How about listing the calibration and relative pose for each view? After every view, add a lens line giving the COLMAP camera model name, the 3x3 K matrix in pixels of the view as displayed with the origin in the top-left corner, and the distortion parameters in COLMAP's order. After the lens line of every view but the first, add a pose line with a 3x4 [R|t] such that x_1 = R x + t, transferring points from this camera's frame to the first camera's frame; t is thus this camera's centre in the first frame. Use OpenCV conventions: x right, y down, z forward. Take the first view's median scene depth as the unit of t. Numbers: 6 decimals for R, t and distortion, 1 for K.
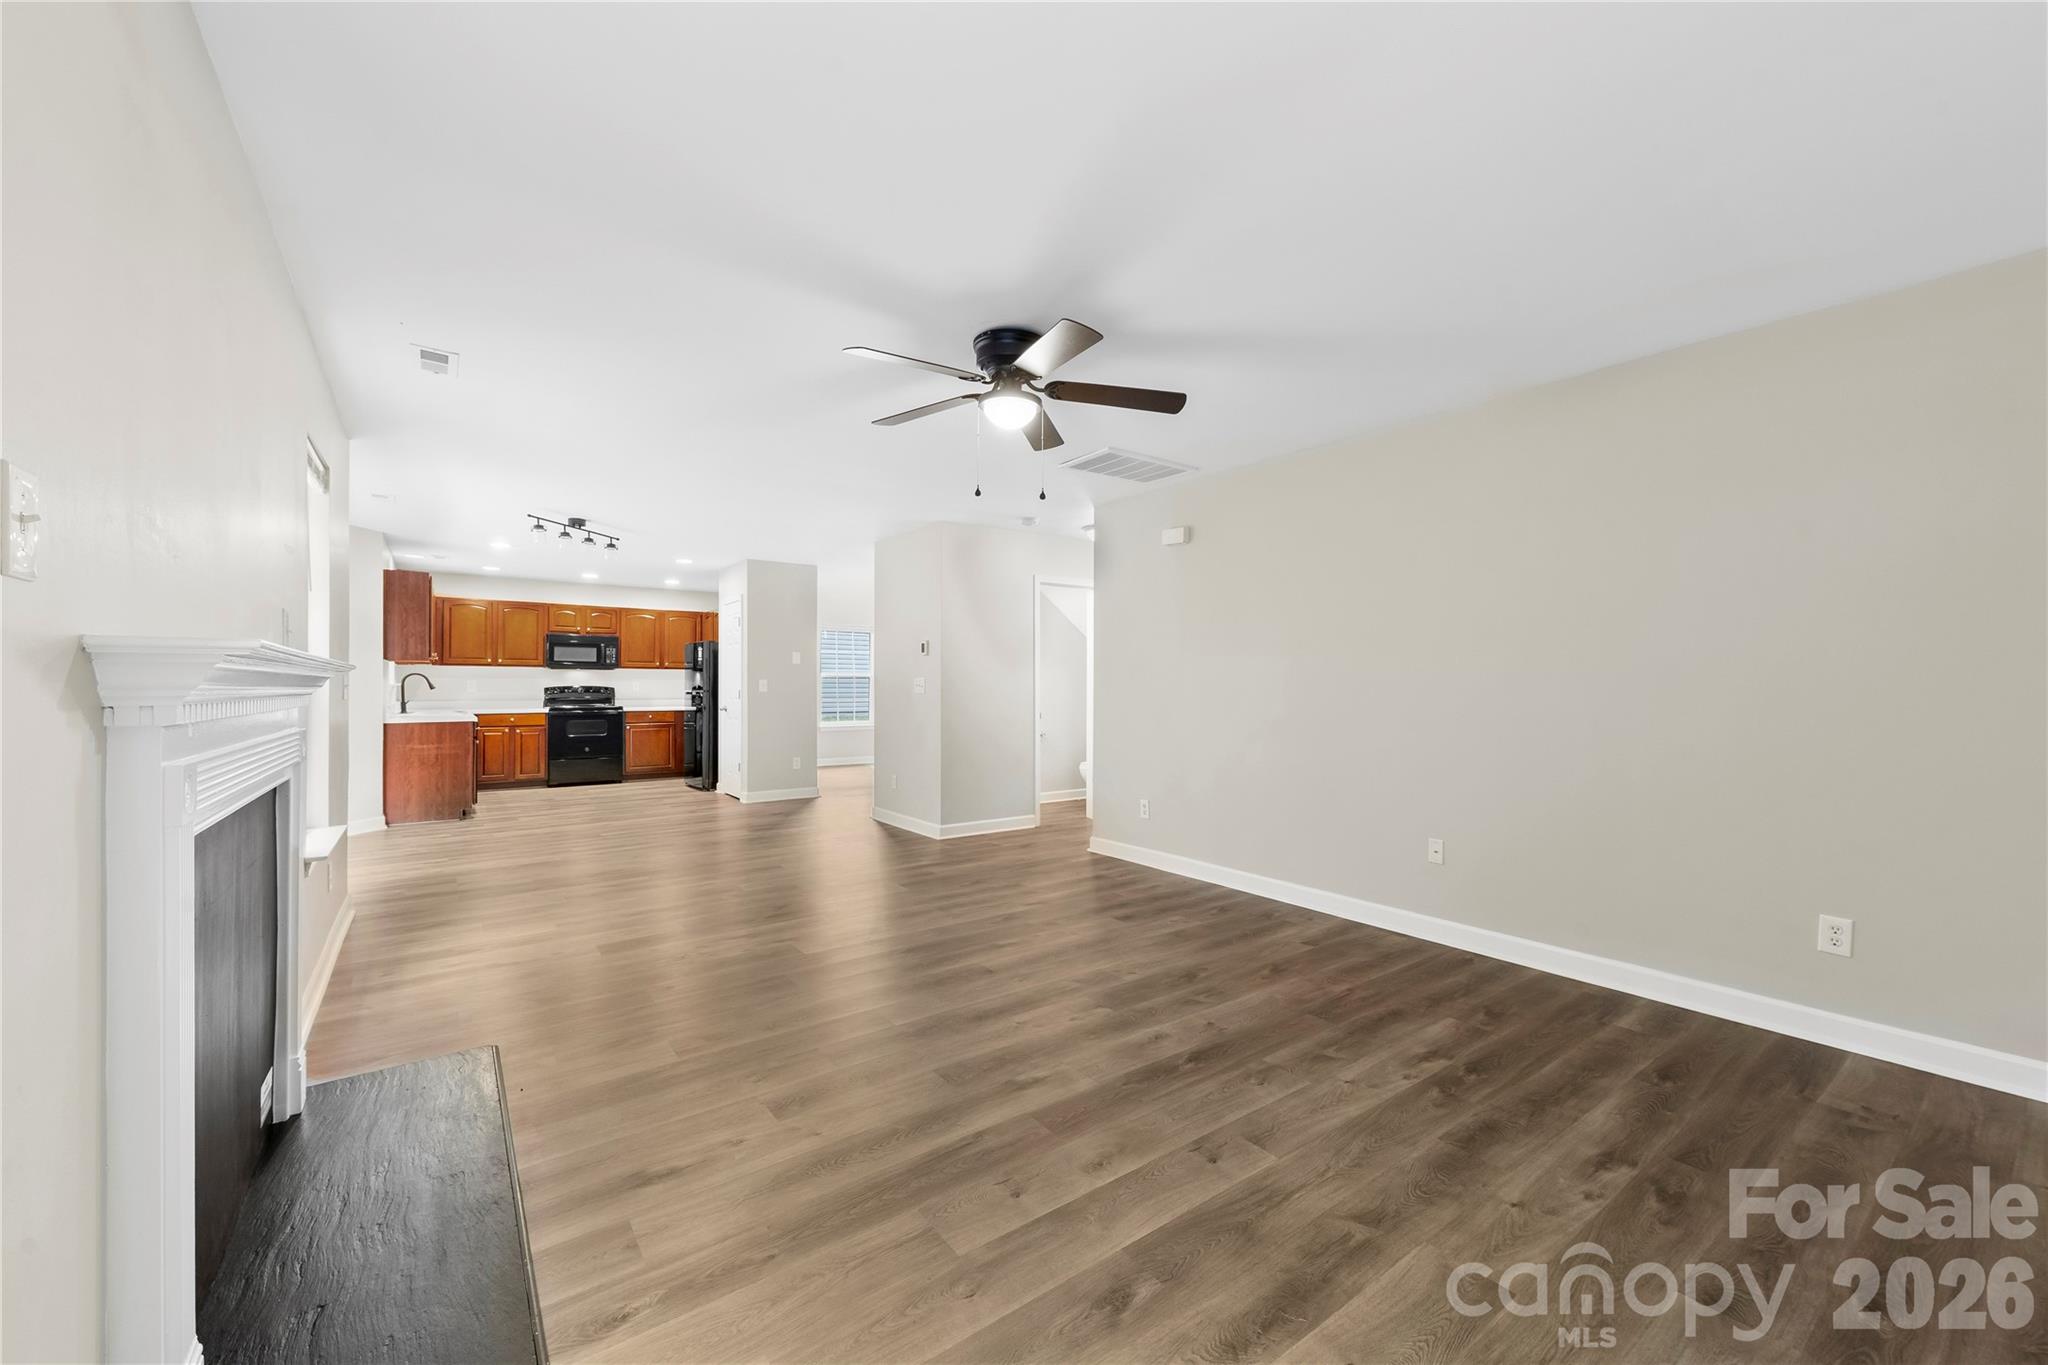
lens RADIAL K [[816.2, 0, 1059.9], [0, 816.2, 680.7], [0, 0, 1]] dist [0.015821, -0.002308]
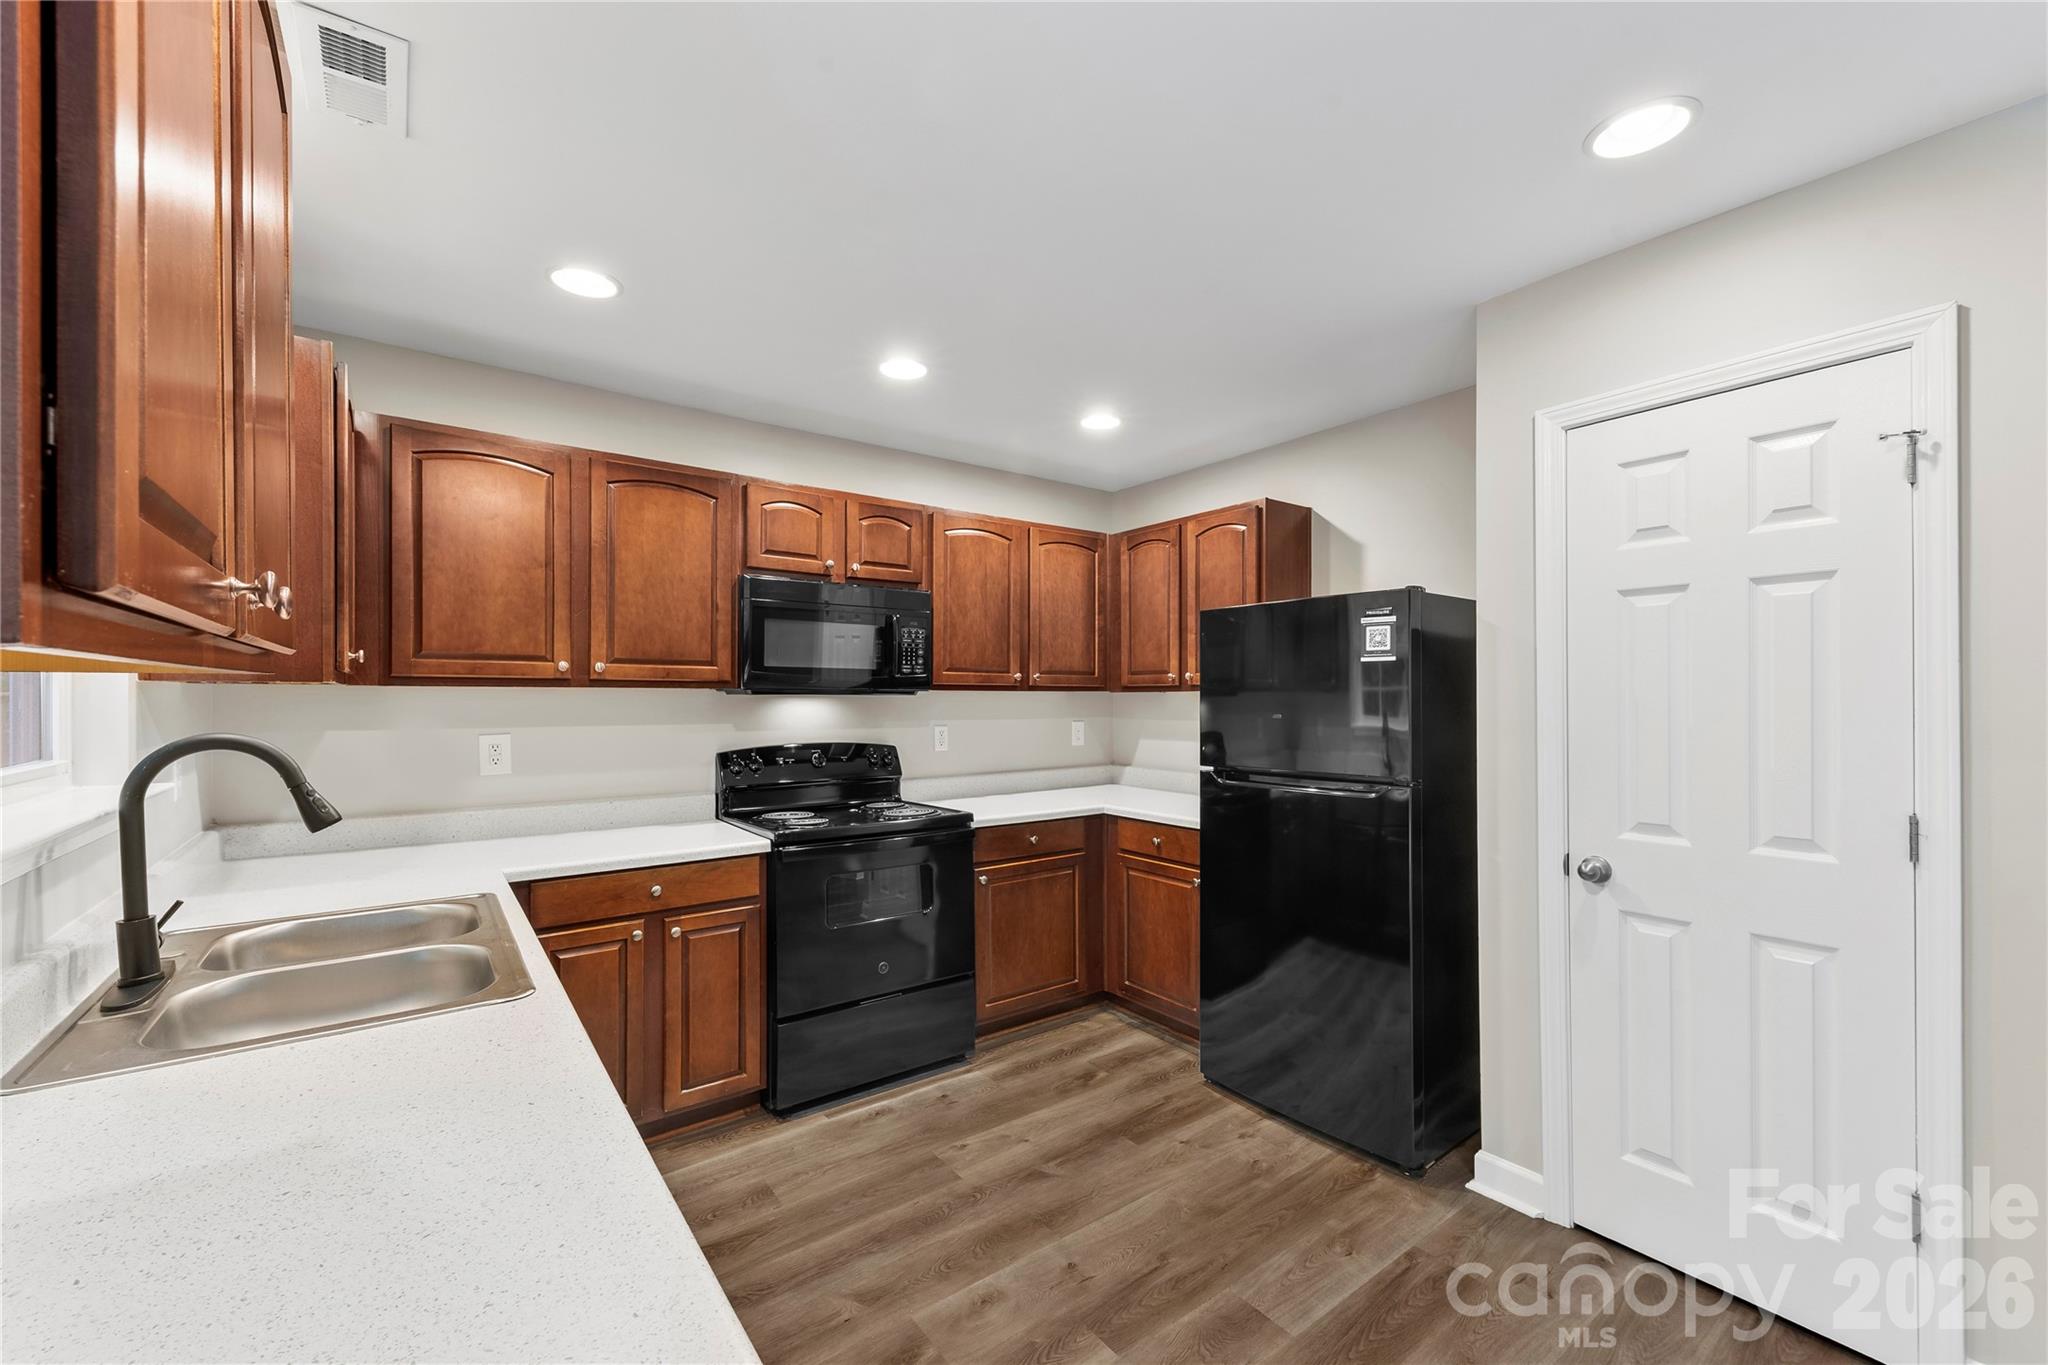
lens RADIAL K [[816.2, 0, 1025.8], [0, 816.2, 691.9], [0, 0, 1]] dist [0.015821, -0.002308]
pose [[0.999847, -0.001548, 0.017407, -1.667767], [0.001394, 0.999960, 0.008885, -0.055791], [-0.017420, -0.008859, 0.999809, 2.220694]]
